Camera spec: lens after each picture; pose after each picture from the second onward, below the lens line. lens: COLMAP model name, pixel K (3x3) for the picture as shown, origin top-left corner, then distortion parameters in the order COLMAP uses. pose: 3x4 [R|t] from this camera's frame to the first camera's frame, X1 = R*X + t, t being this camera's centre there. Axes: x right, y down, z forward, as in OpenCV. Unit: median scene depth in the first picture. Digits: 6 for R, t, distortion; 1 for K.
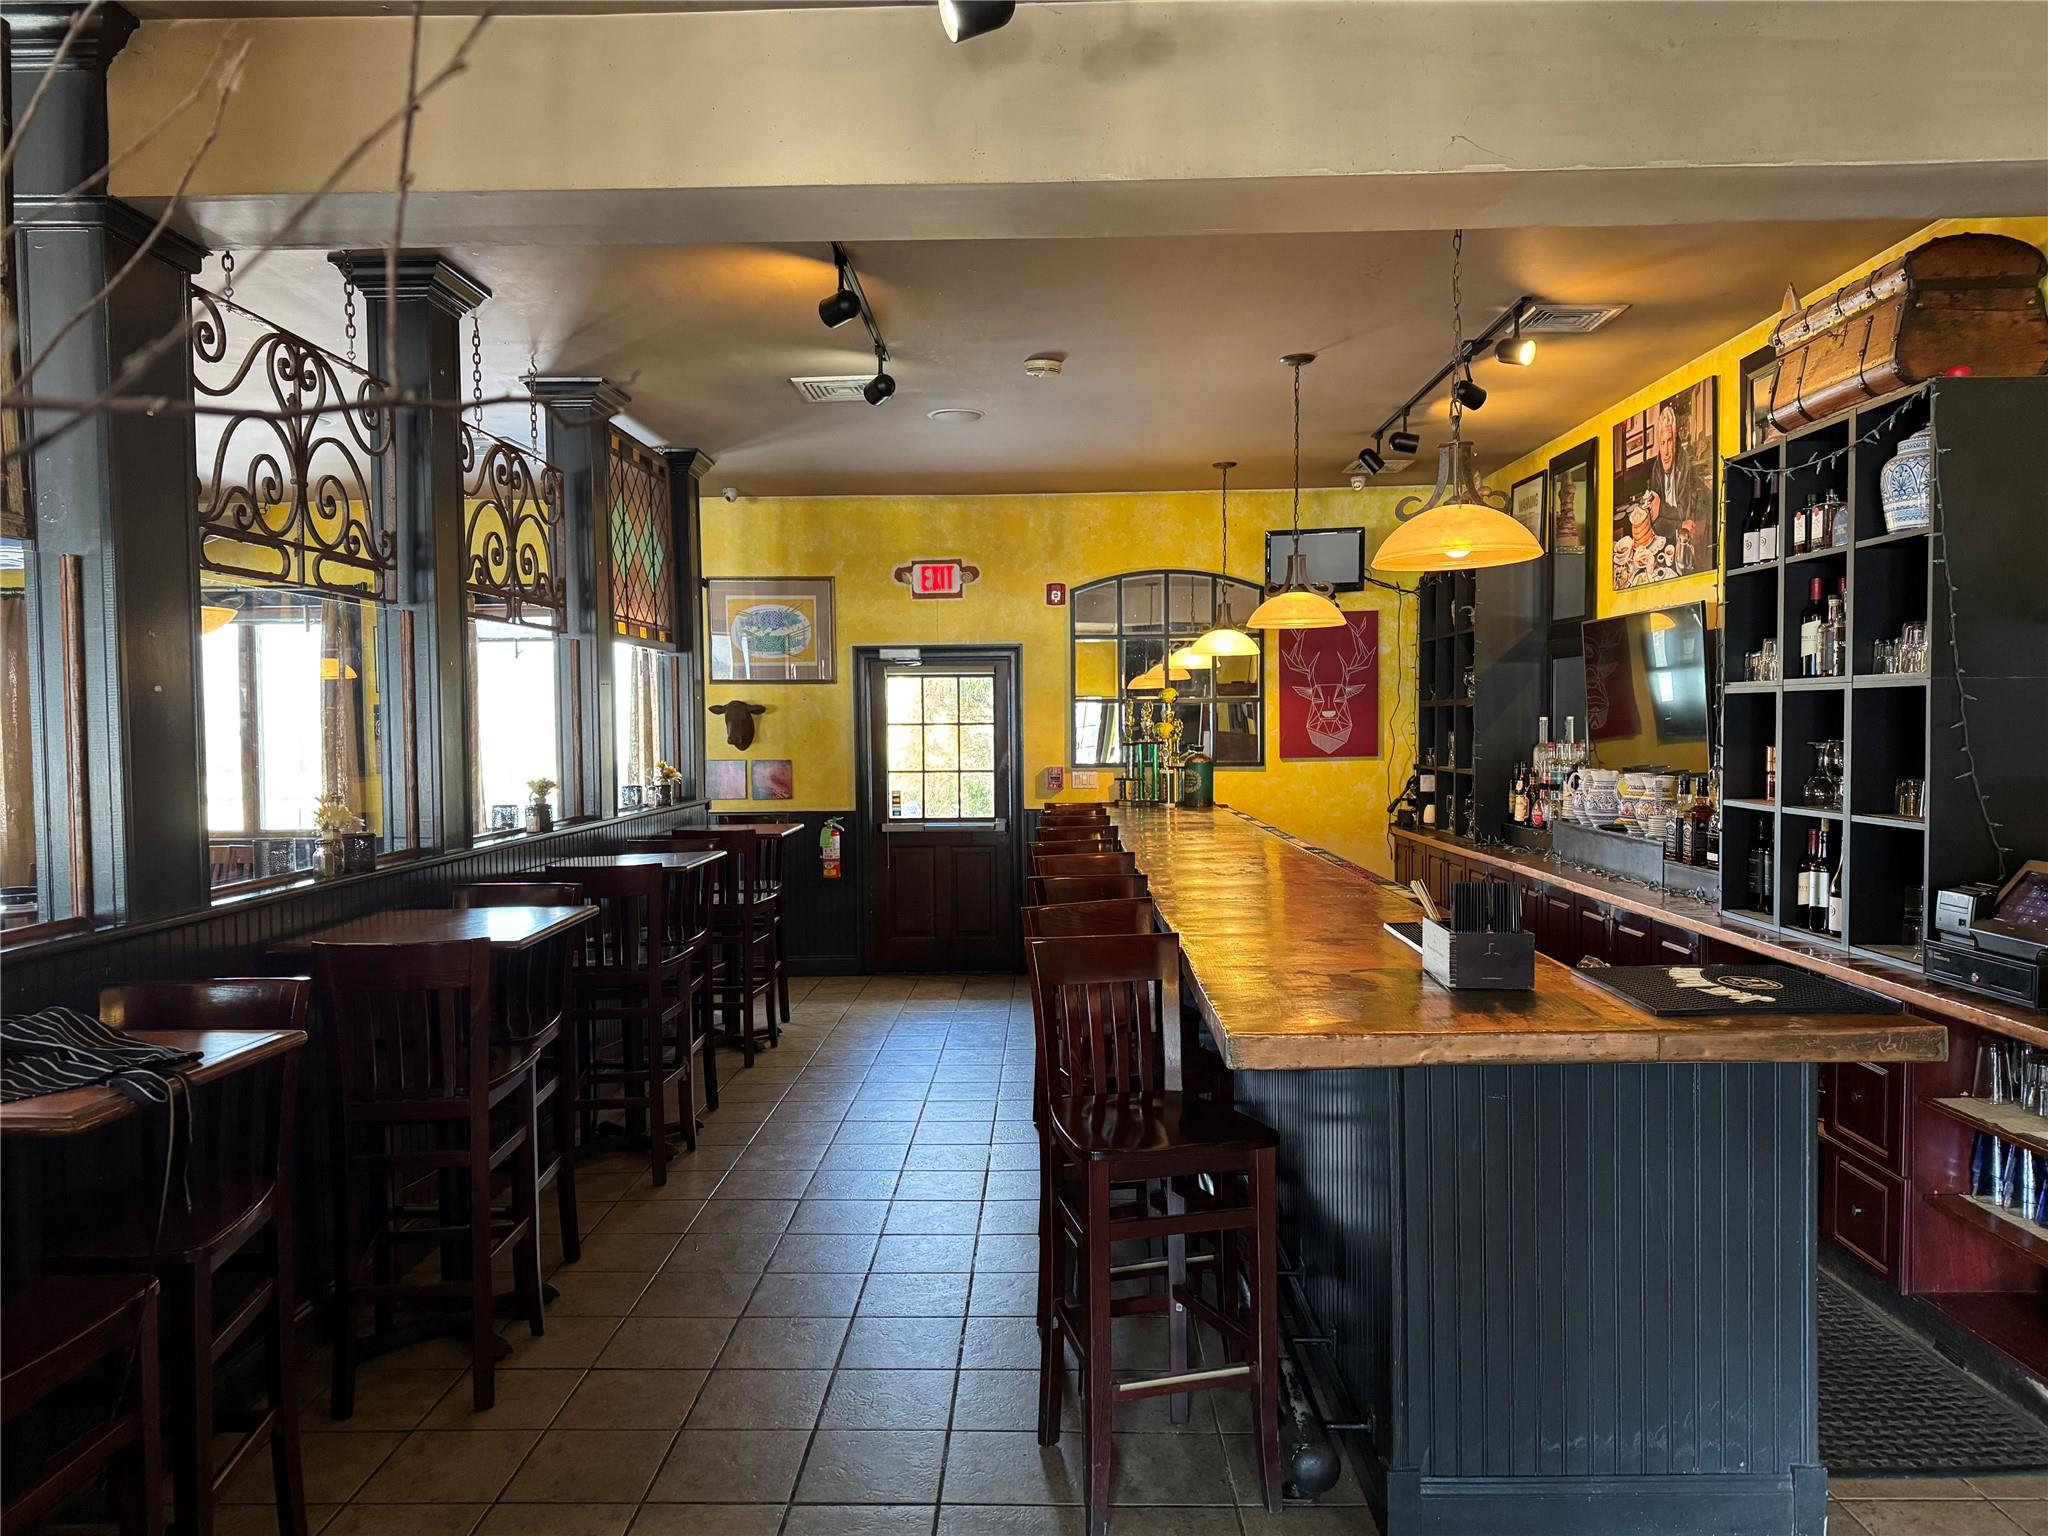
lens RADIAL K [[1414.7, 0, 1024.0], [0, 1414.7, 768.0], [0, 0, 1]] dist [-0.001244, -0.002386]
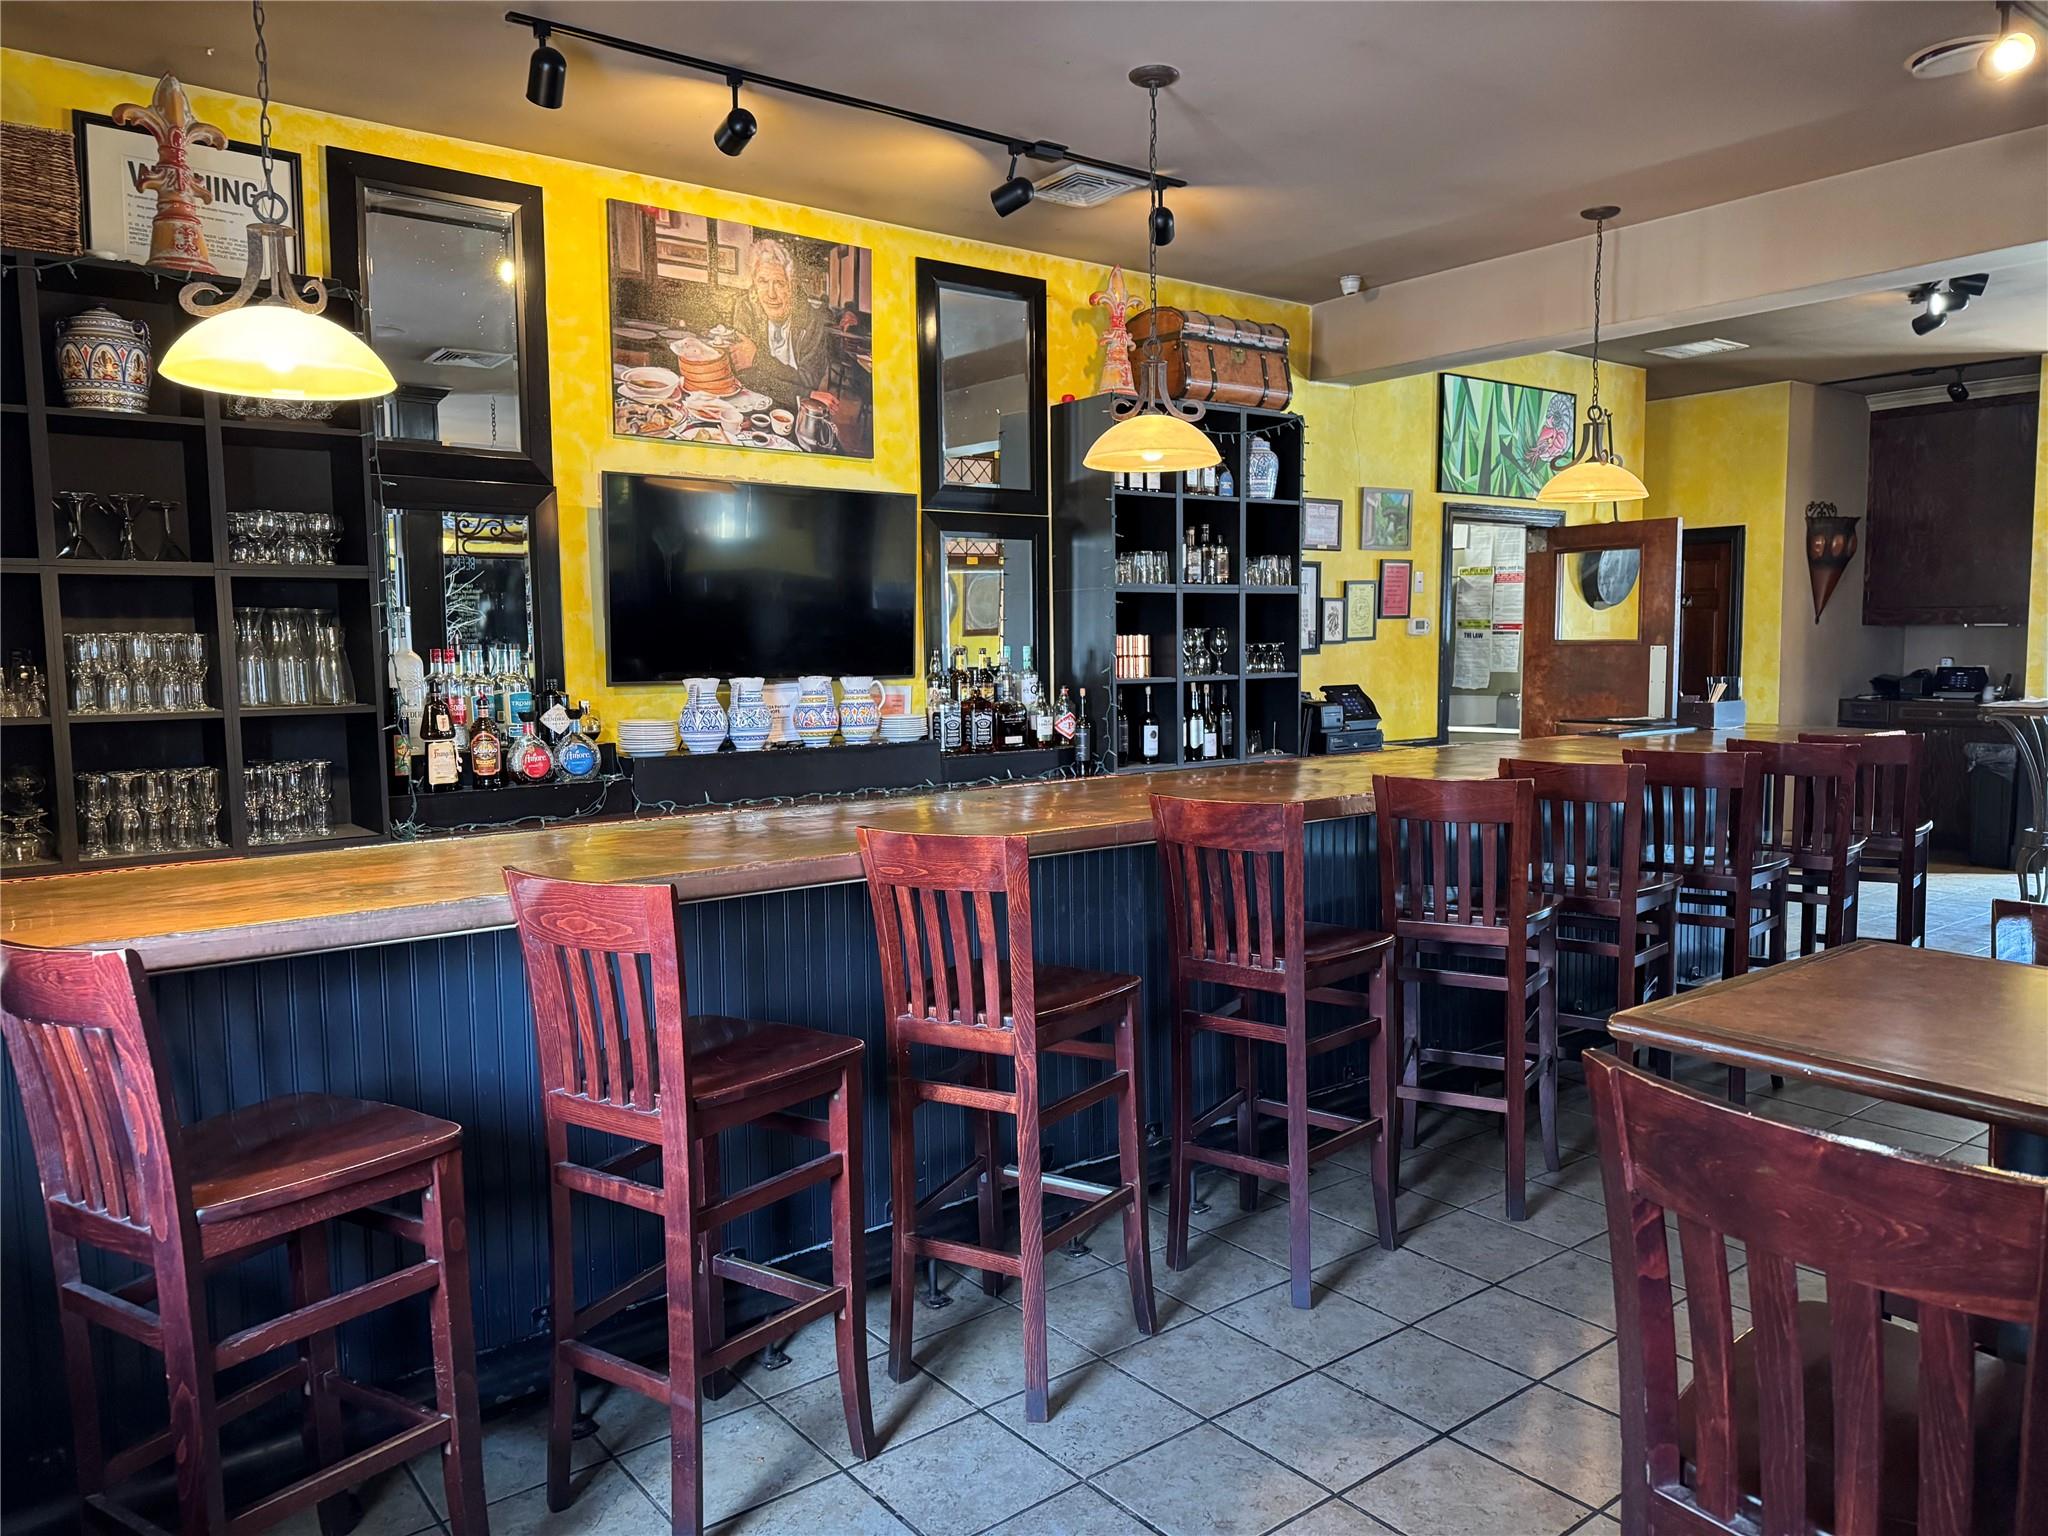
lens RADIAL K [[1431.7, 0, 1024.0], [0, 1431.7, 768.0], [0, 0, 1]] dist [0.094232, -0.125636]
pose [[-0.633579, -0.050819, 0.772007, -0.224110], [0.044348, 0.993814, 0.101816, -0.017008], [-0.772406, 0.098746, -0.627406, 1.012747]]
